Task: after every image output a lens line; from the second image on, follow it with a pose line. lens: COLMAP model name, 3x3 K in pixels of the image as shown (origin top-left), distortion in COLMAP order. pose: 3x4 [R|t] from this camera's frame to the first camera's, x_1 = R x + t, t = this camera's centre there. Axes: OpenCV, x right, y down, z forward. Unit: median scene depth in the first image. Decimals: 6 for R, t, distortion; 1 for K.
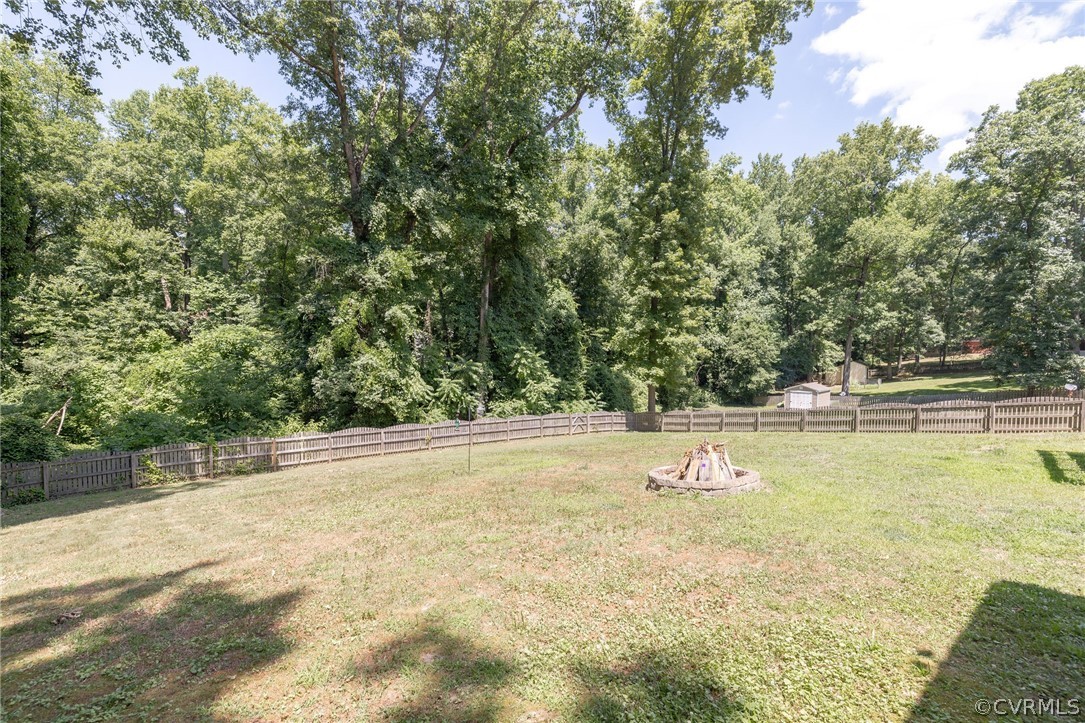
lens RADIAL K [[460.2, 0, 538.0], [0, 460.2, 368.7], [0, 0, 1]] dist [-0.003083, 0.000383]
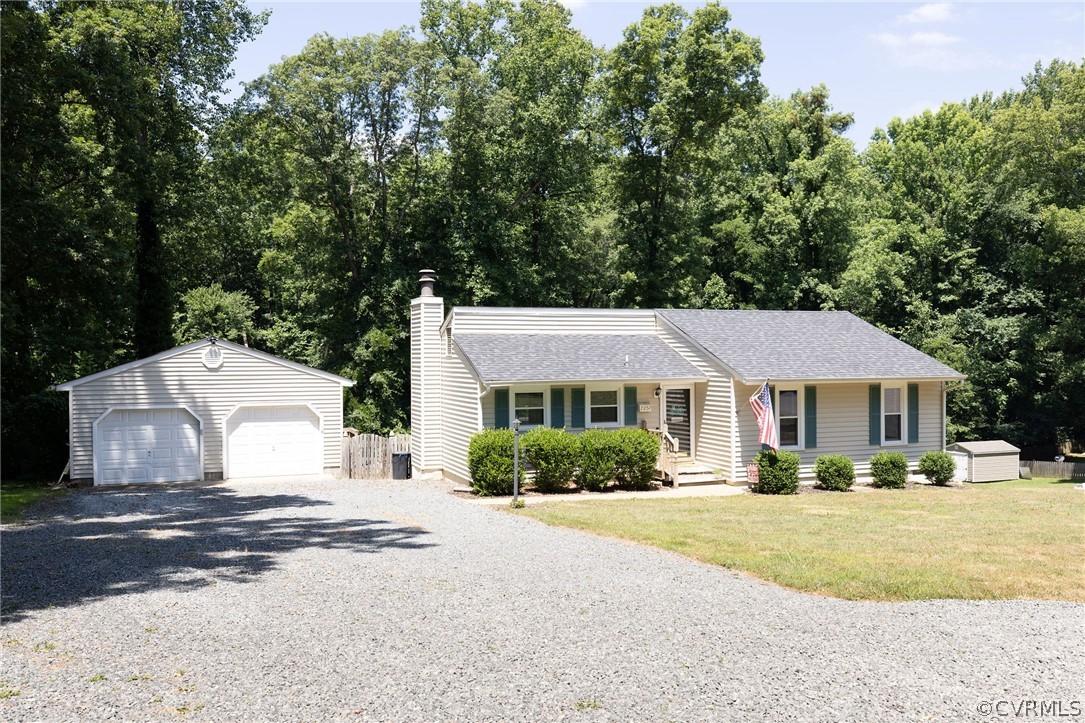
lens RADIAL K [[920.9, 0, 529.0], [0, 920.9, 366.5], [0, 0, 1]] dist [-0.001395, 0.006167]
pose [[0.917850, -0.004867, -0.396898, 0.766717], [-0.005785, 0.999655, -0.025635, -0.061283], [0.396886, 0.025826, 0.917505, -0.836672]]
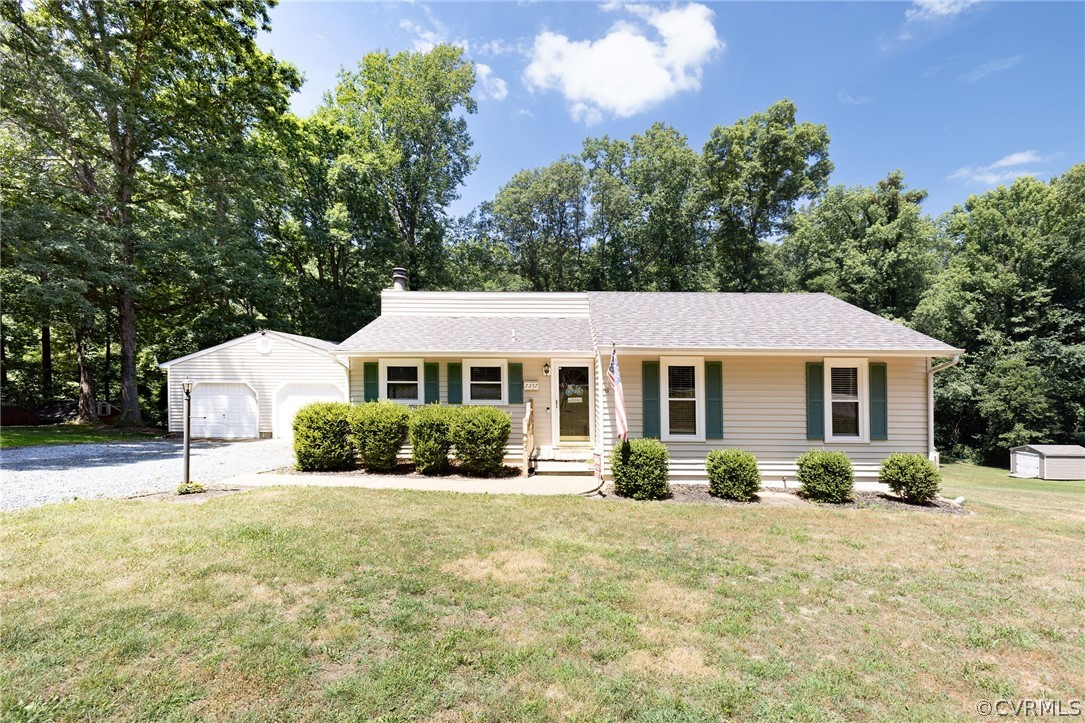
lens RADIAL K [[460.2, 0, 576.6], [0, 460.2, 376.8], [0, 0, 1]] dist [-0.003083, 0.000383]
pose [[0.712942, -0.008748, -0.701169, 0.828665], [-0.032026, 0.998473, -0.045021, -0.038218], [0.700492, 0.054553, 0.711573, -0.300403]]
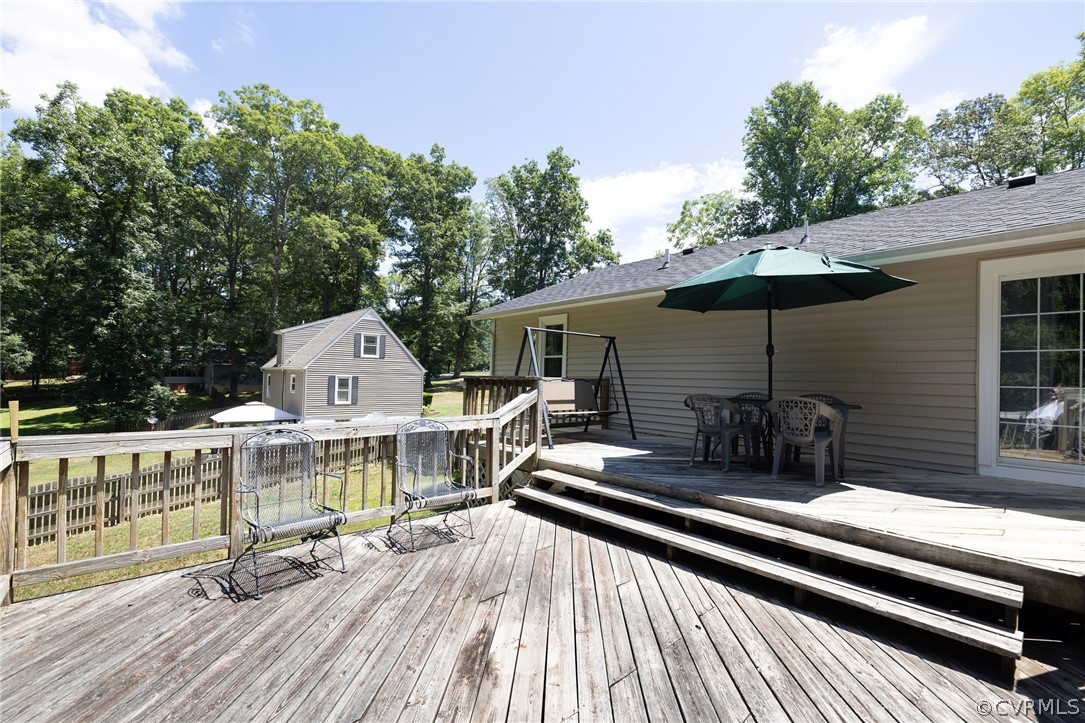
lens RADIAL K [[460.2, 0, 525.0], [0, 460.2, 367.2], [0, 0, 1]] dist [-0.003083, 0.000383]
pose [[0.060553, 0.021634, 0.997930, 0.270687], [0.019984, 0.999538, -0.022881, -0.035891], [-0.997965, 0.021328, 0.060093, 0.176235]]
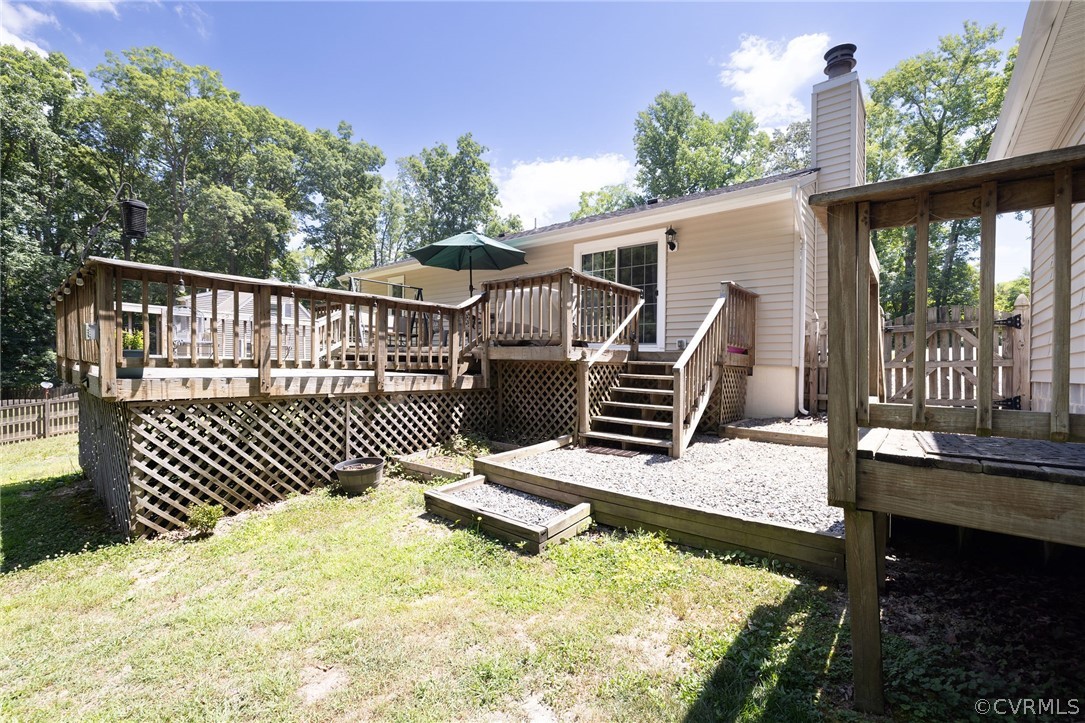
lens RADIAL K [[460.2, 0, 524.7], [0, 460.2, 382.9], [0, 0, 1]] dist [-0.003083, 0.000383]
pose [[-0.084454, -0.045861, 0.995371, 0.124460], [0.011195, 0.998834, 0.046970, 0.001603], [-0.996364, 0.015110, -0.083842, 0.083759]]
